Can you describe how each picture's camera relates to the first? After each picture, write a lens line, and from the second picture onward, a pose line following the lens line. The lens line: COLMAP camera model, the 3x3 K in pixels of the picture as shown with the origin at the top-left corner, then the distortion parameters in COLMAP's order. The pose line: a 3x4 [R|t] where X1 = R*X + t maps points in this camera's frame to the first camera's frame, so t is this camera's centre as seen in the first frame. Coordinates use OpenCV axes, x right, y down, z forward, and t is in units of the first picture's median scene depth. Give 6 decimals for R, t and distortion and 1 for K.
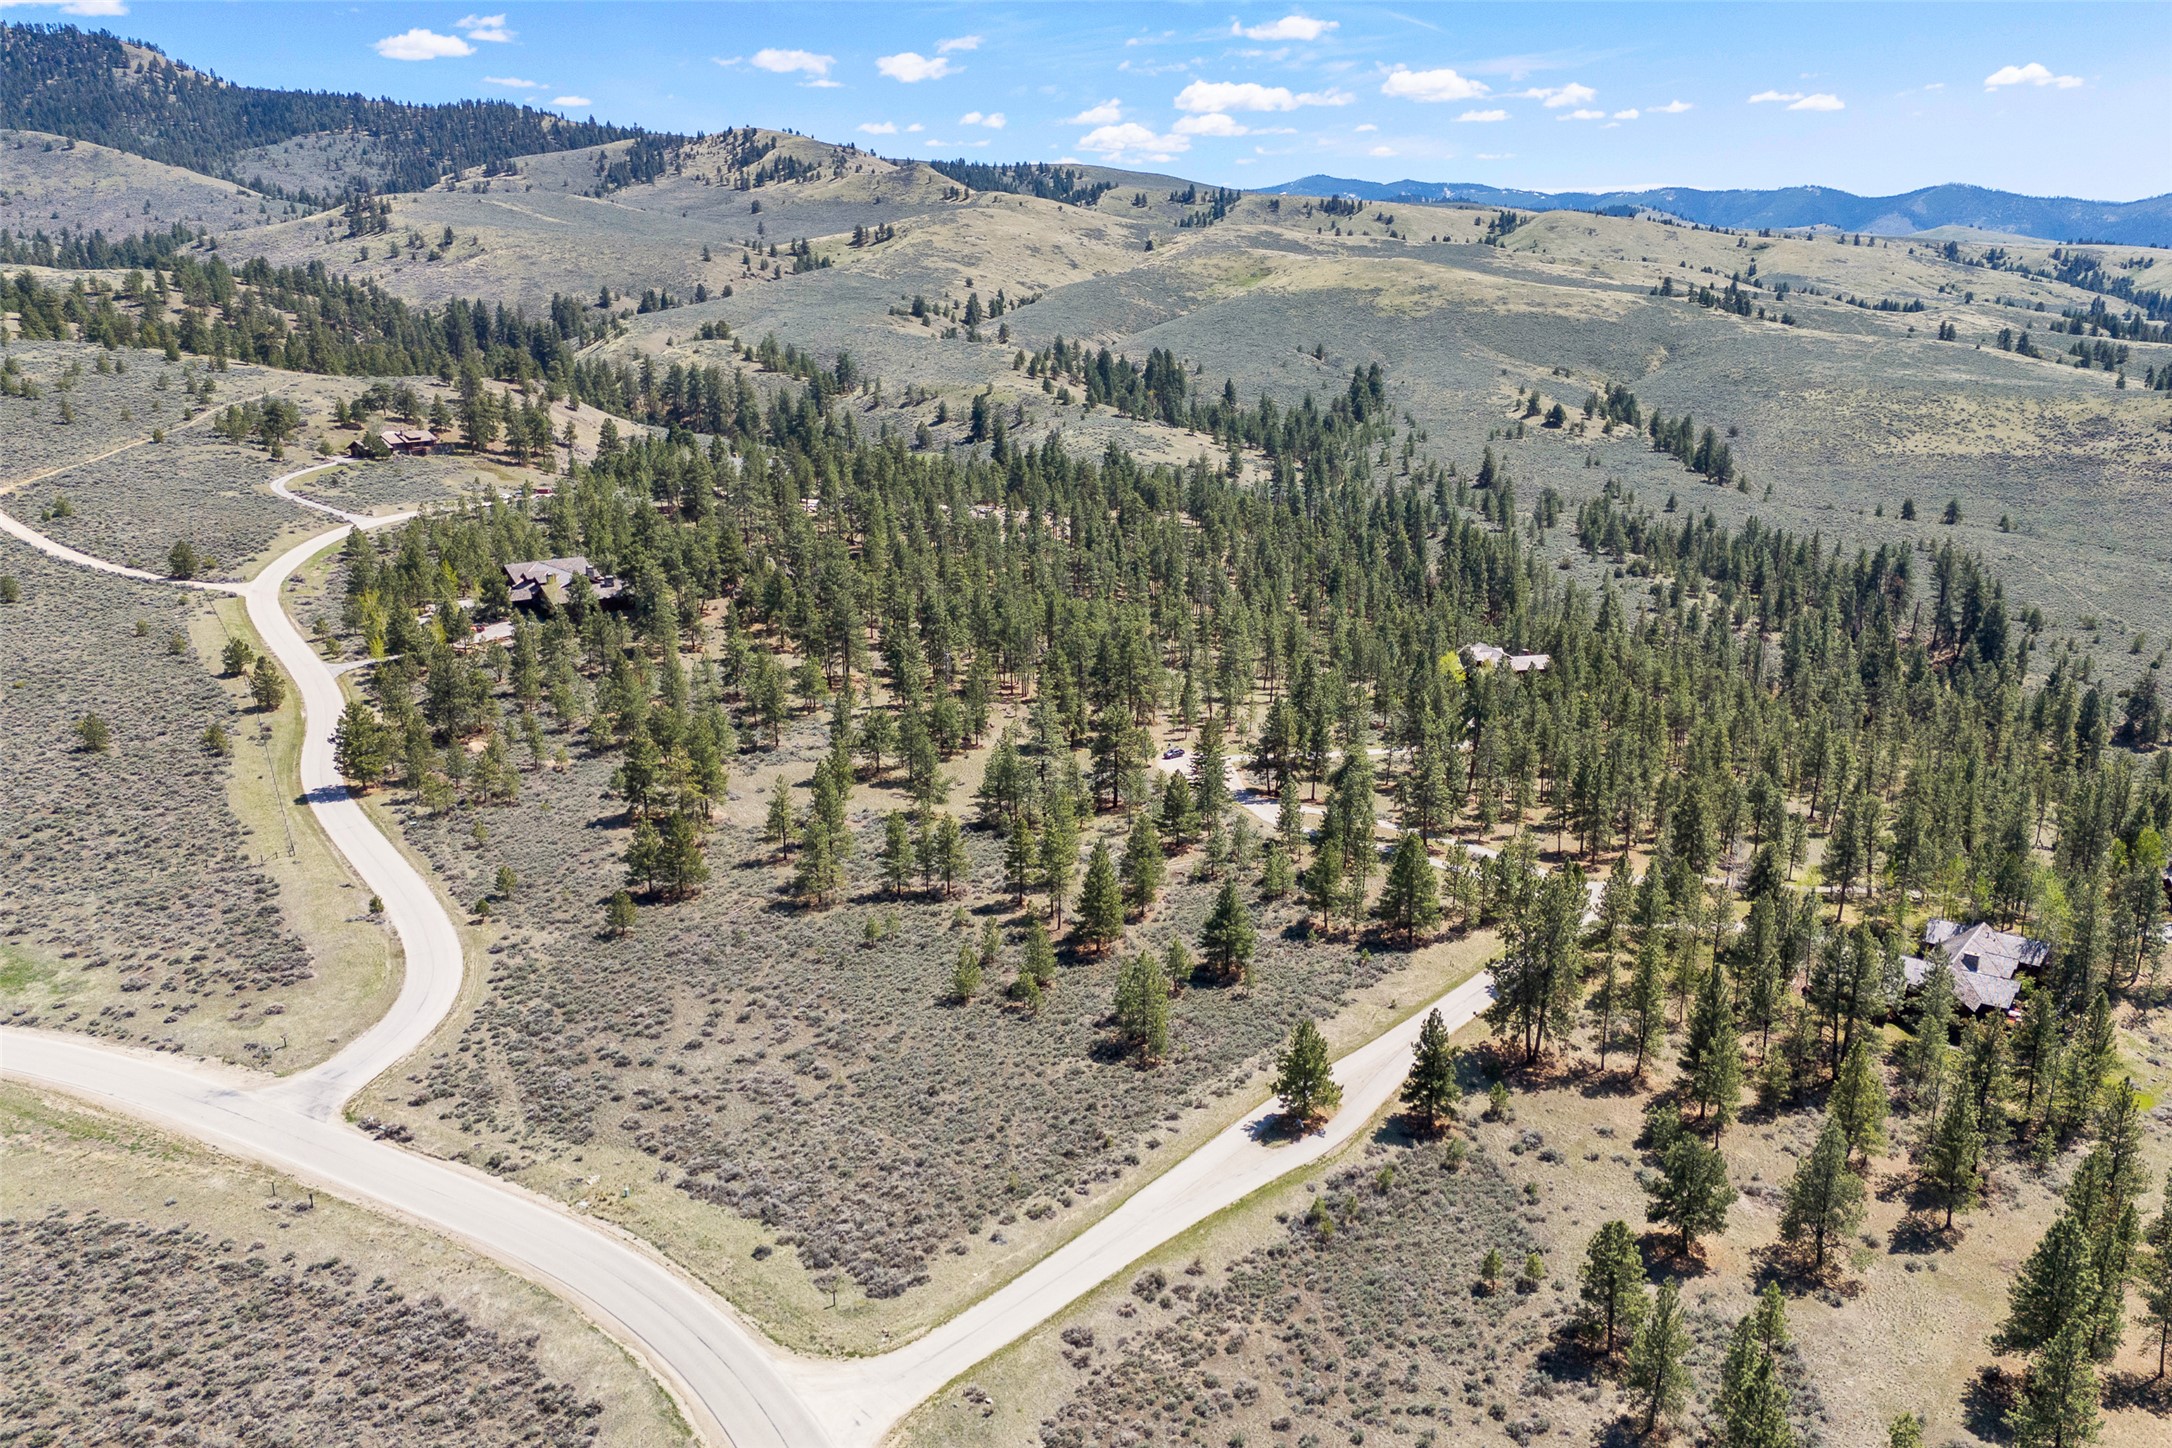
lens RADIAL K [[1661.0, 0, 1139.3], [0, 1661.0, 756.3], [0, 0, 1]] dist [0.077826, -0.071848]
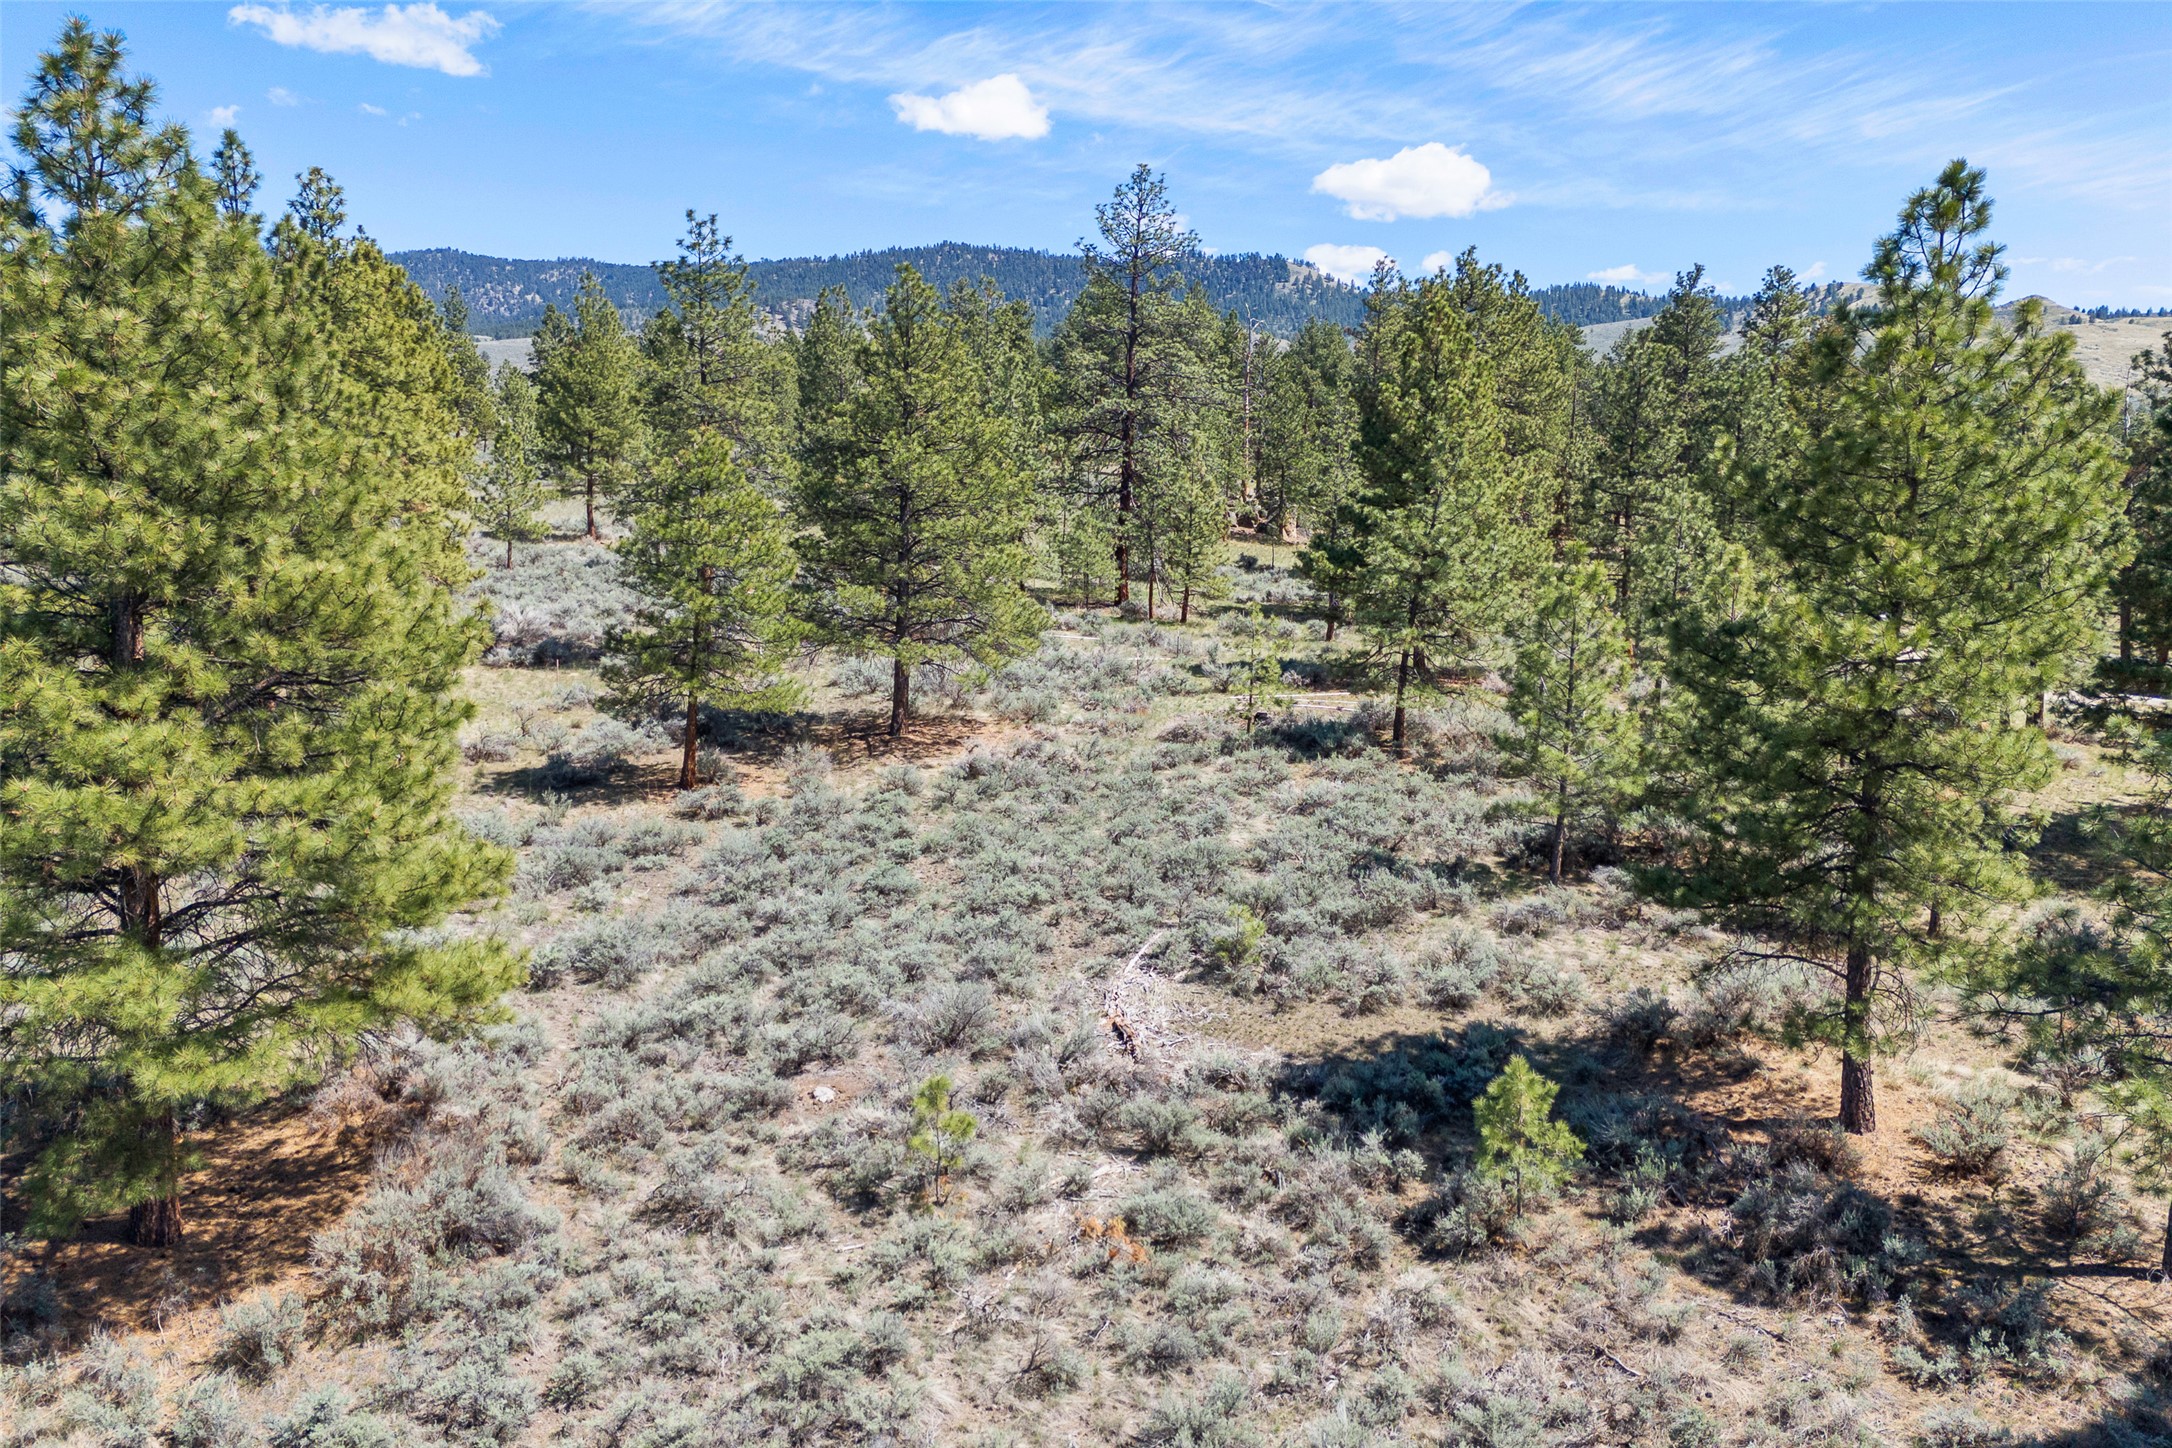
lens RADIAL K [[1592.8, 0, 1090.9], [0, 1592.8, 716.9], [0, 0, 1]] dist [0.059426, -0.044047]
pose [[0.786858, 0.097602, -0.609368, 0.035638], [-0.182436, 0.980071, -0.078597, 0.025416], [0.589552, 0.173015, 0.788983, 0.238887]]
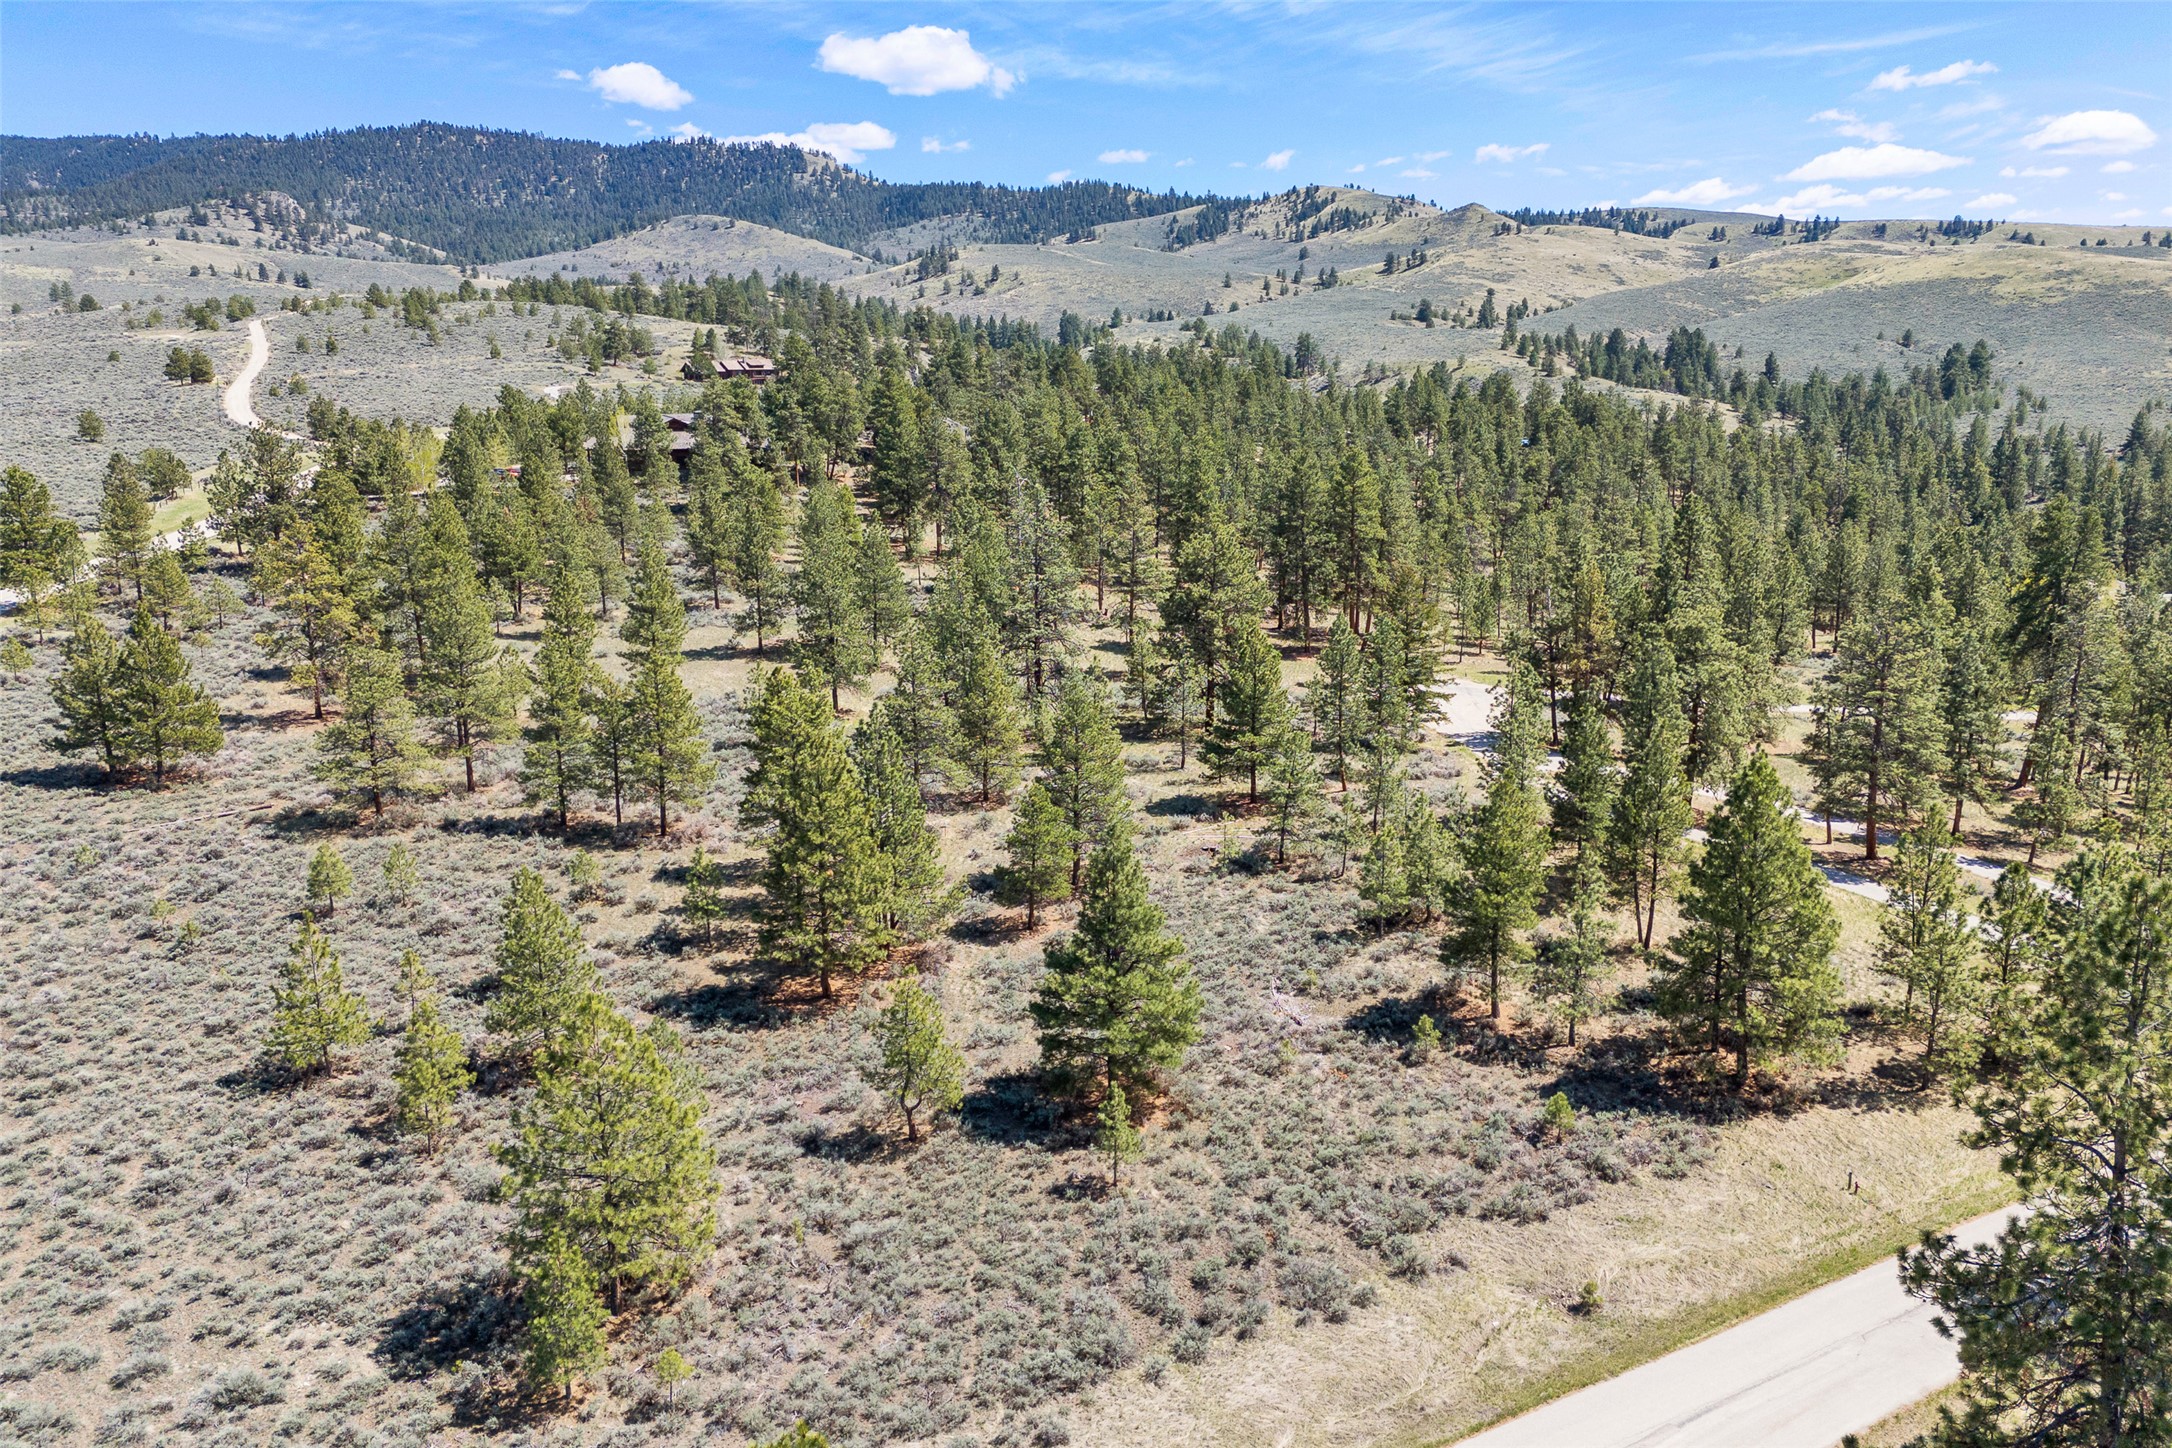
lens RADIAL K [[1586.6, 0, 1091.4], [0, 1586.6, 734.2], [0, 0, 1]] dist [0.065241, -0.055932]
pose [[0.931040, 0.066966, -0.358720, 0.040510], [-0.085474, 0.995691, -0.035966, 0.016517], [0.354766, 0.064147, 0.932752, 0.171166]]
